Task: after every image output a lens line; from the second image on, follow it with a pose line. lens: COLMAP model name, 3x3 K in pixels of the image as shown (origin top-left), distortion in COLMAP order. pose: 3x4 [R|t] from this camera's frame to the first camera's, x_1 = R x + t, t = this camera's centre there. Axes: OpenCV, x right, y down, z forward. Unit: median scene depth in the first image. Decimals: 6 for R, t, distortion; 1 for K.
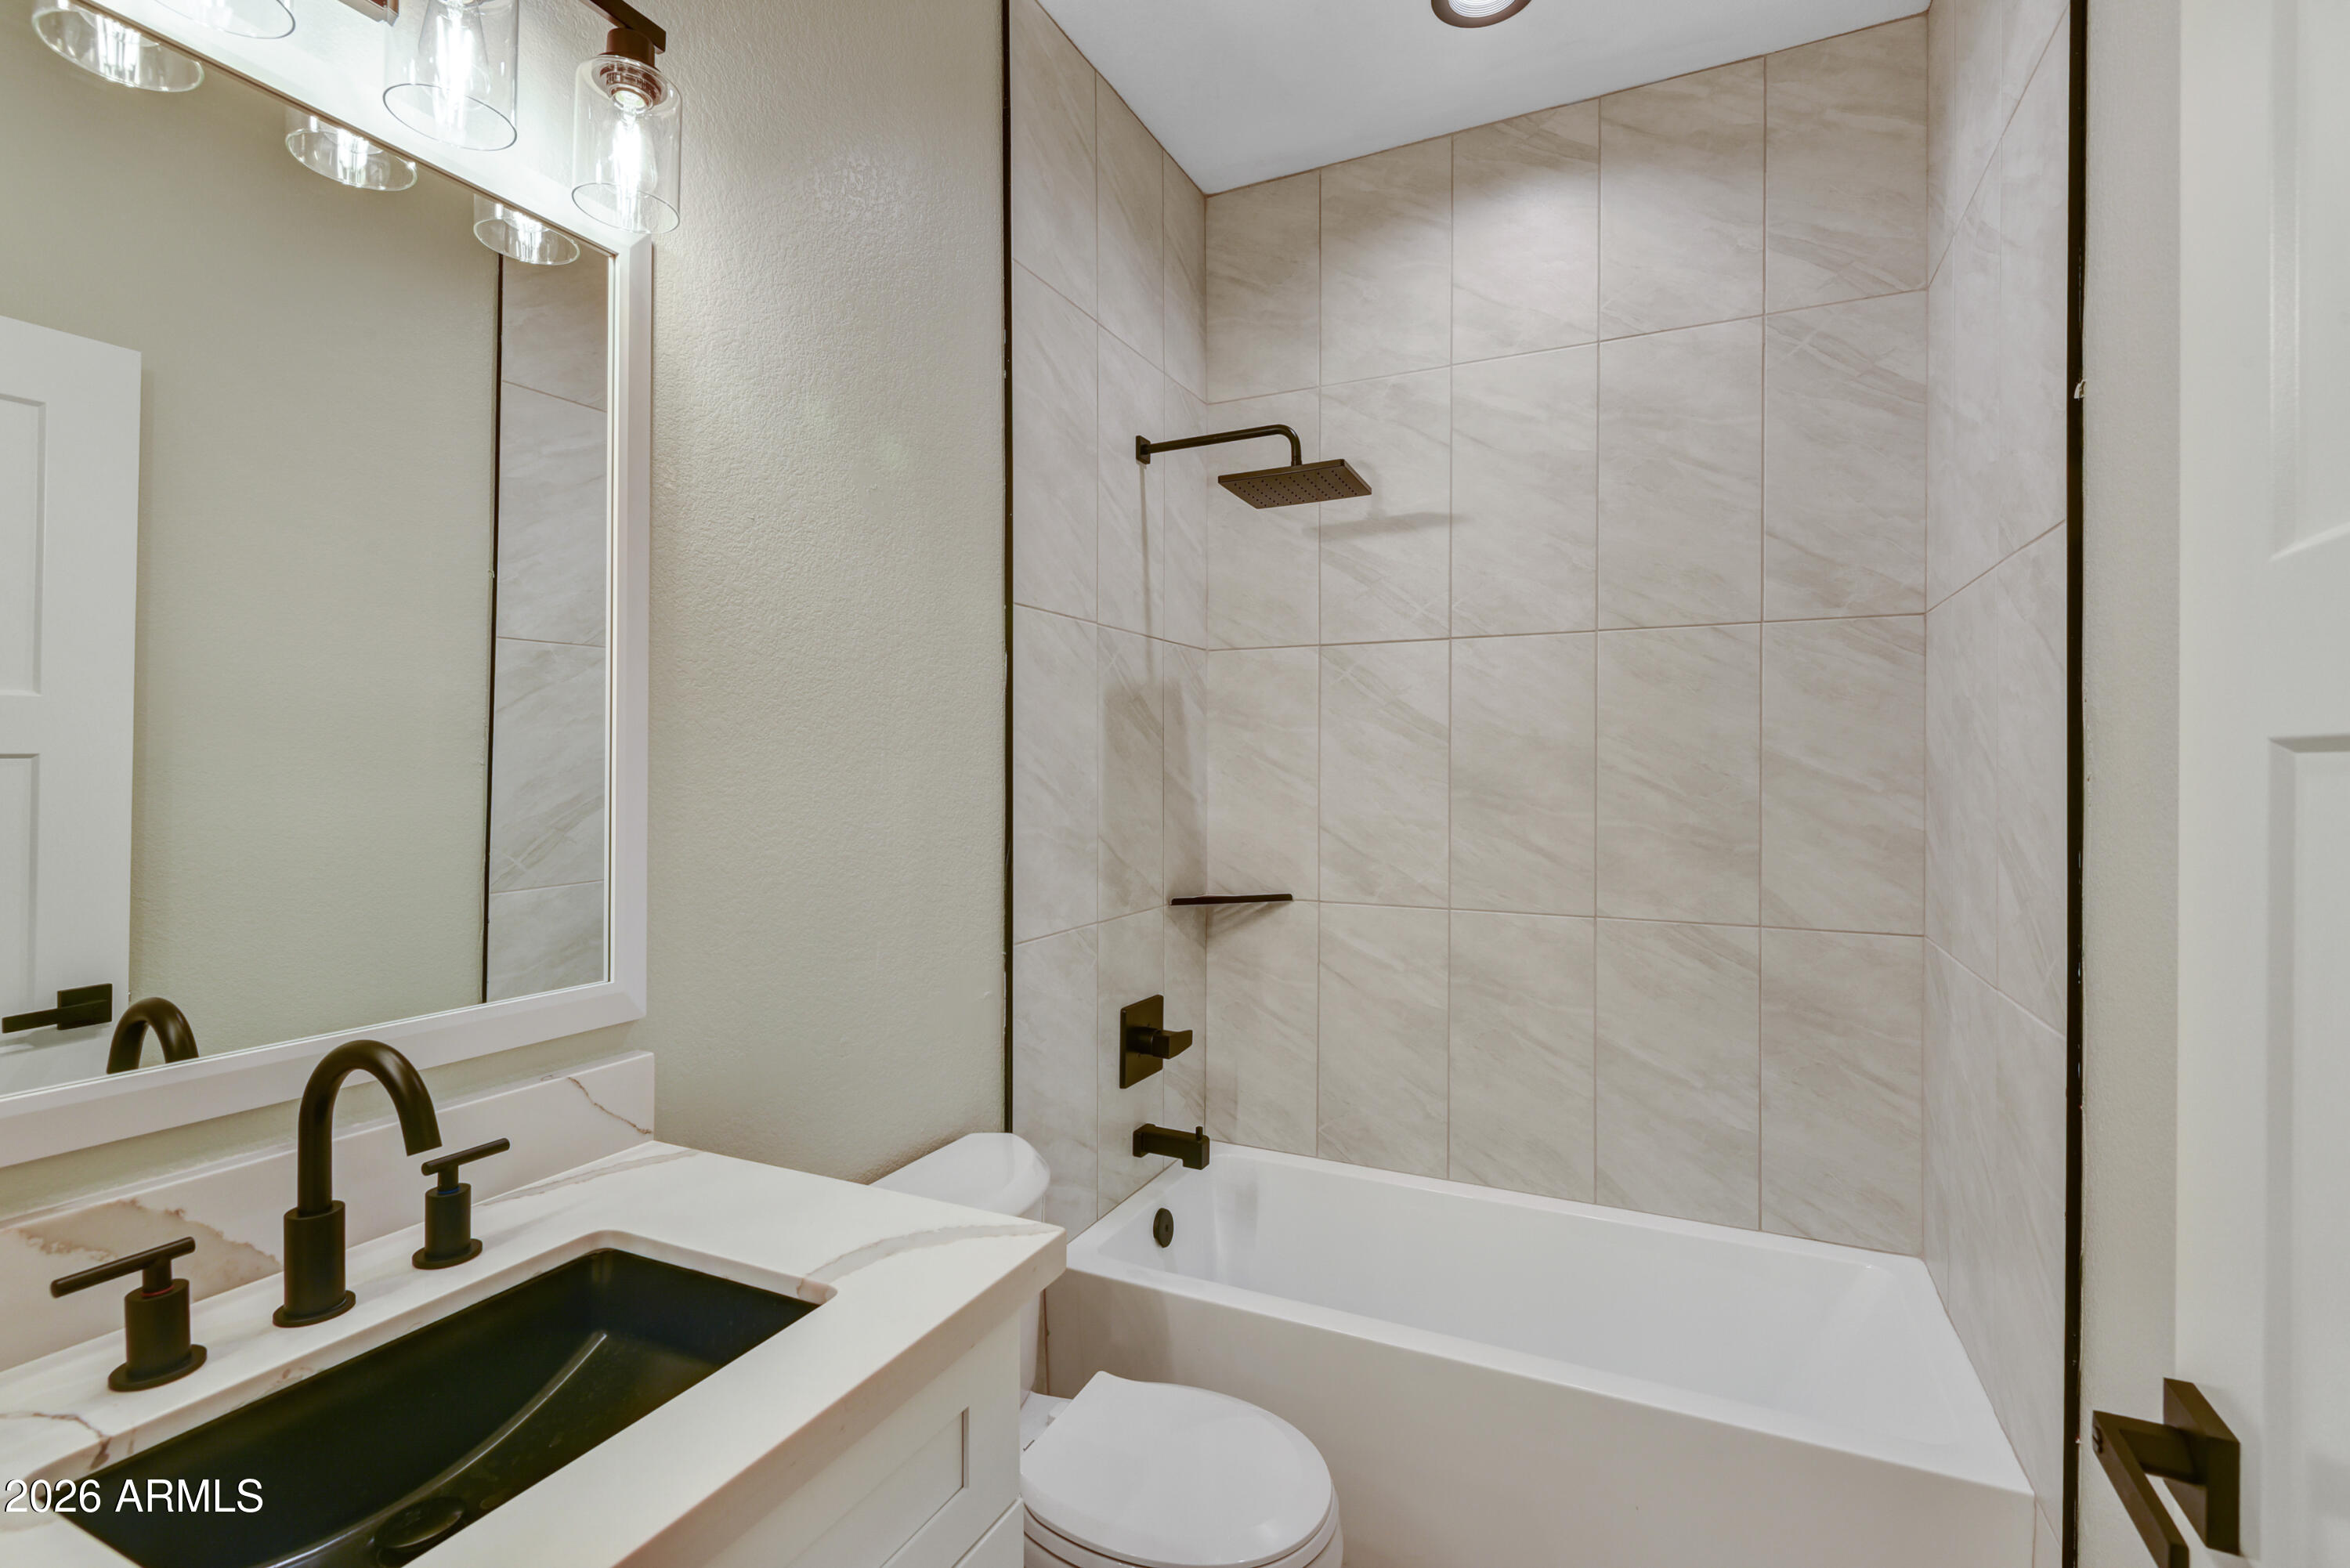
lens RADIAL K [[1081.2, 0, 1171.9], [0, 1081.2, 781.2], [0, 0, 1]] dist [0.005347, -0.006458]
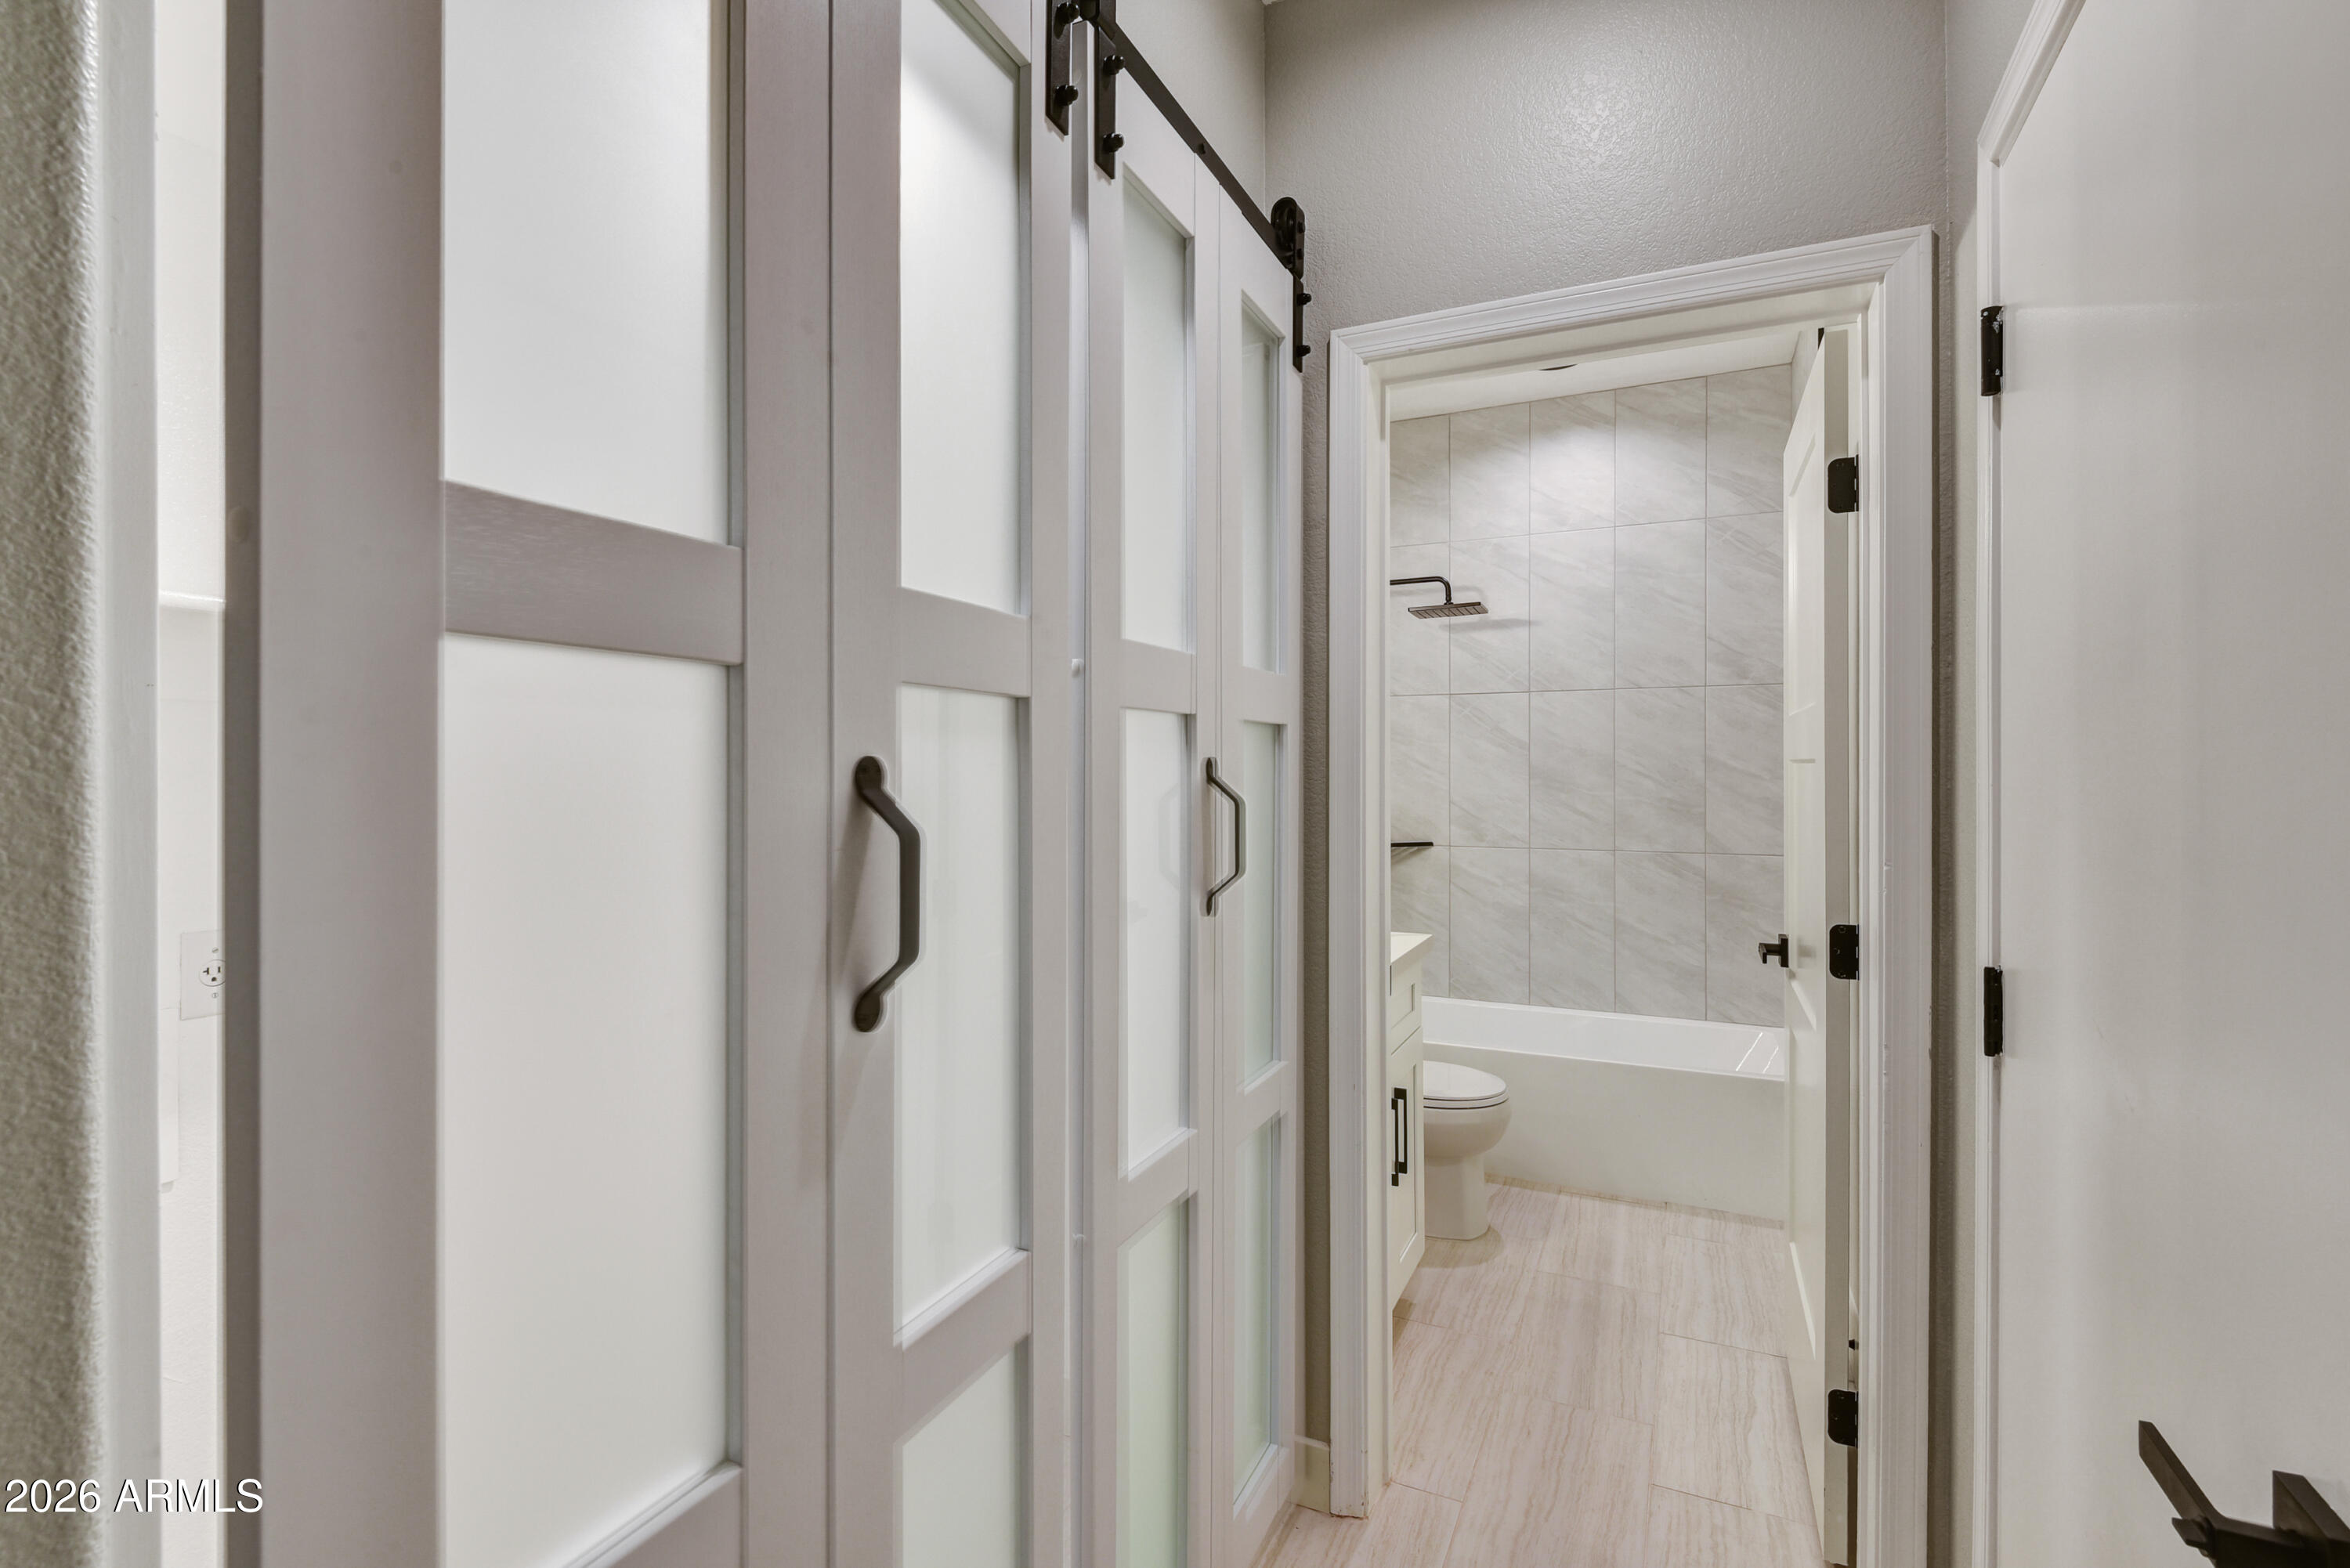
lens RADIAL K [[1081.2, 0, 1176.3], [0, 1081.2, 777.8], [0, 0, 1]] dist [0.005347, -0.006458]
pose [[0.999984, -0.005216, 0.002335, -0.331573], [0.005213, 0.999986, 0.001312, 0.000264], [-0.002342, -0.001300, 0.999996, -0.774448]]
